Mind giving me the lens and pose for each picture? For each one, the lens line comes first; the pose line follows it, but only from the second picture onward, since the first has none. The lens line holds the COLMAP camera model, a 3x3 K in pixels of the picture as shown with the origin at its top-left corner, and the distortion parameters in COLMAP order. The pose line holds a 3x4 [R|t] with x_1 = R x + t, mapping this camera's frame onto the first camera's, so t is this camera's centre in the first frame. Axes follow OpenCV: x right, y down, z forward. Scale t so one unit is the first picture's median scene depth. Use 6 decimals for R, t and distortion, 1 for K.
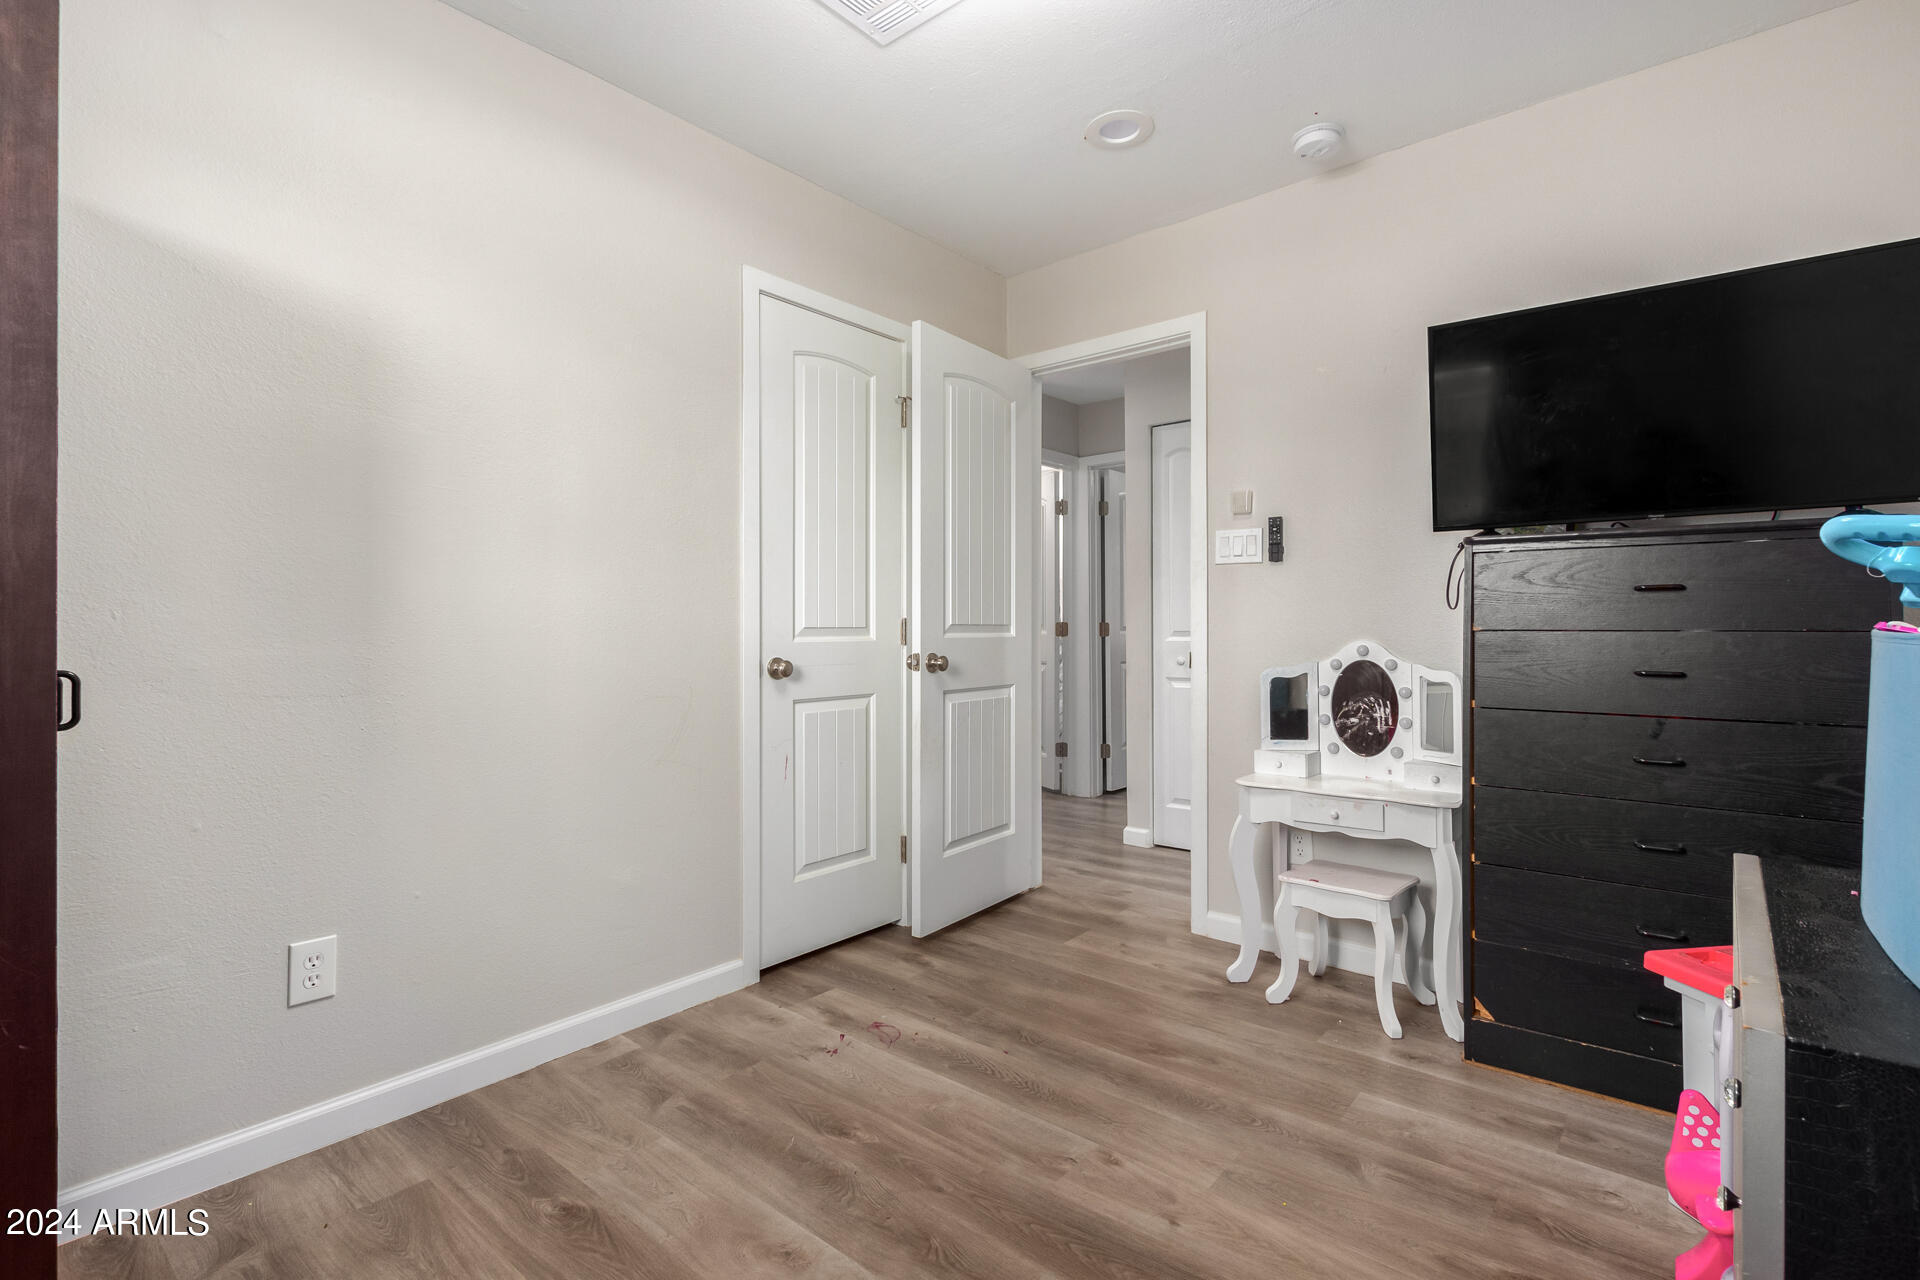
lens RADIAL K [[898.3, 0, 969.4], [0, 898.3, 634.9], [0, 0, 1]] dist [0.002962, -0.002242]
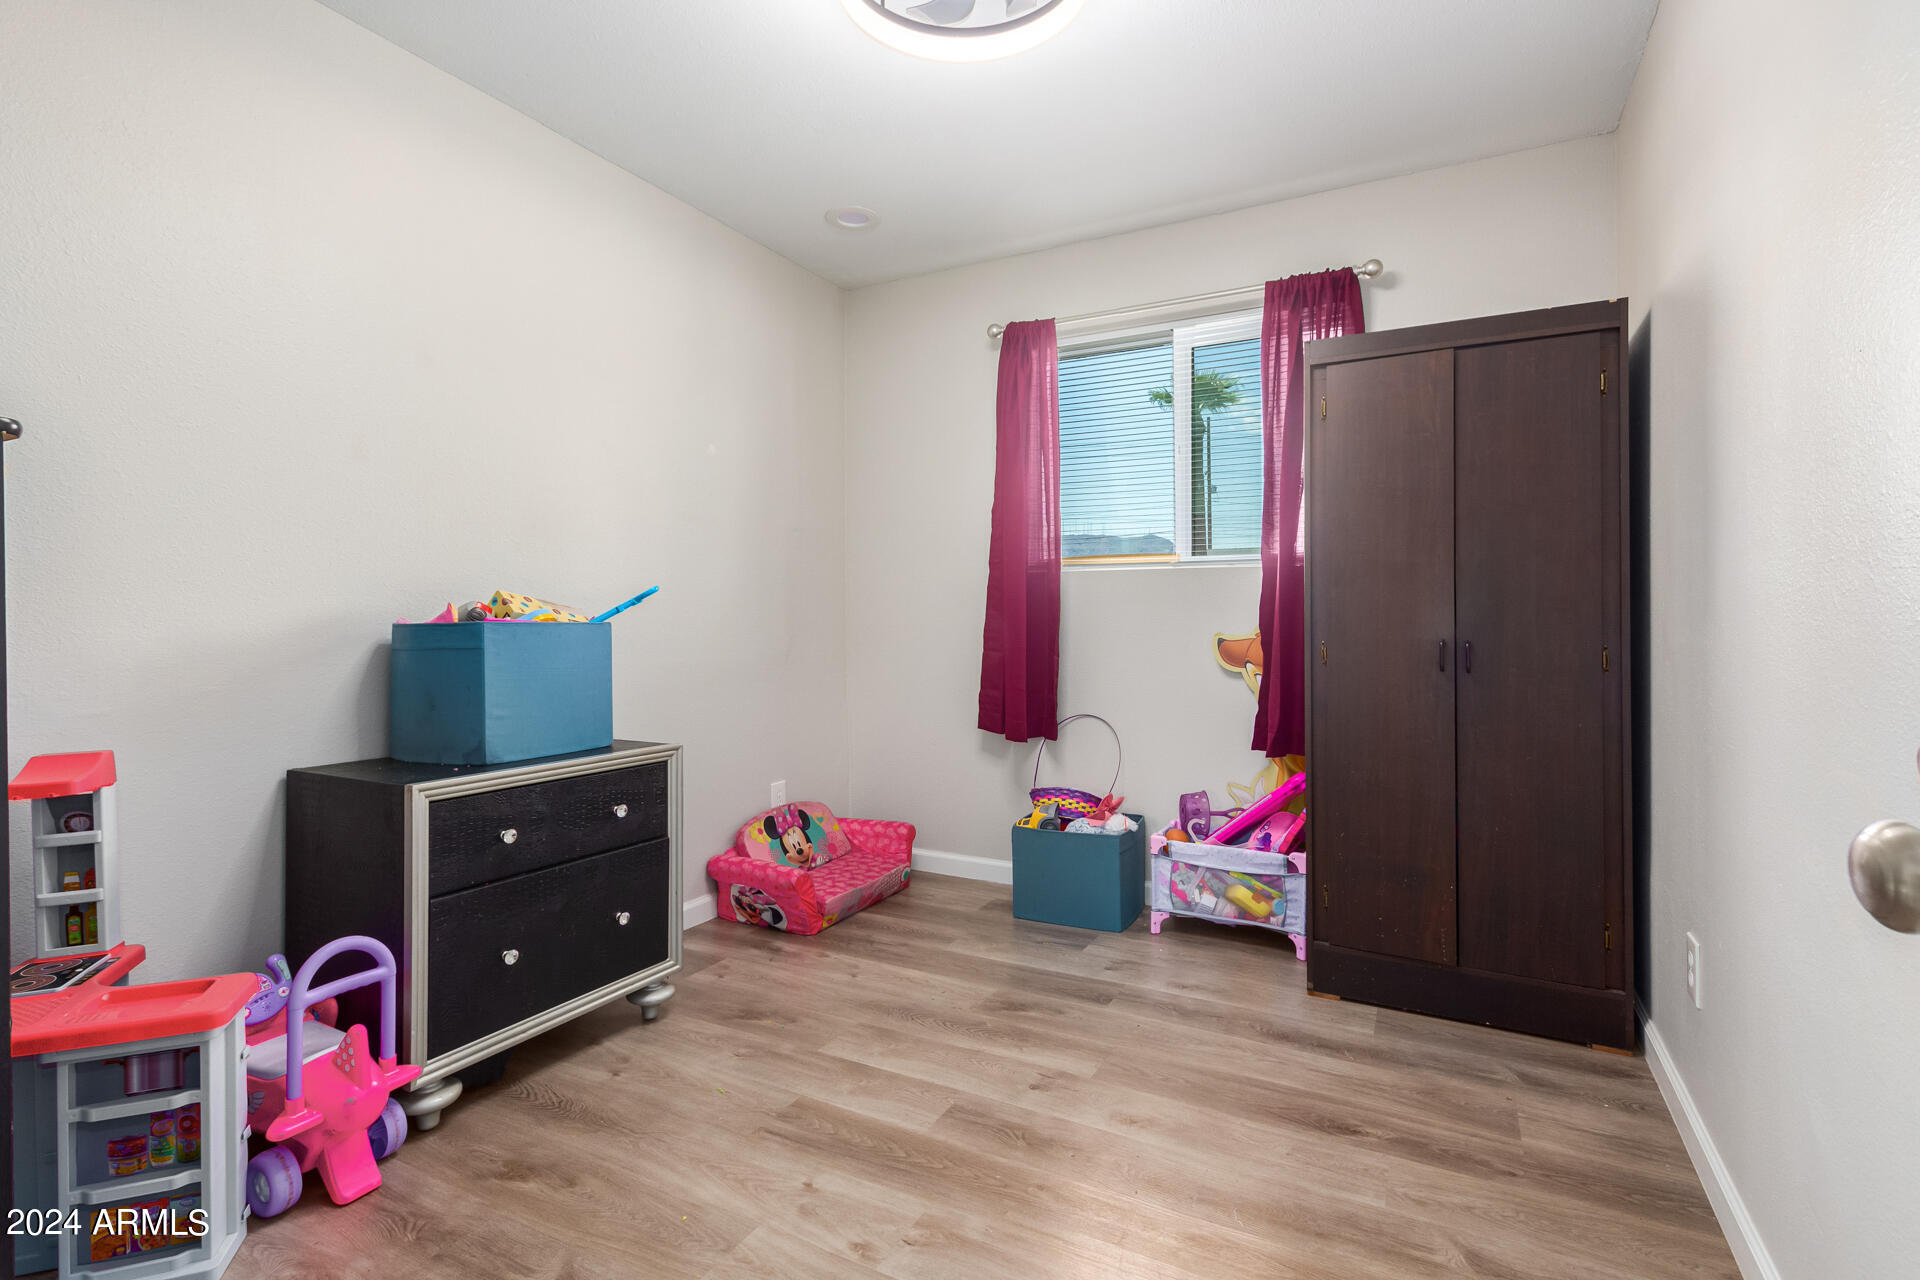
lens RADIAL K [[898.3, 0, 959.7], [0, 898.3, 628.9], [0, 0, 1]] dist [0.002962, -0.002242]
pose [[-0.979334, 0.005270, -0.202183, 0.252450], [0.002186, 0.999878, 0.015479, -0.004551], [0.202240, 0.014717, -0.979225, 1.966358]]
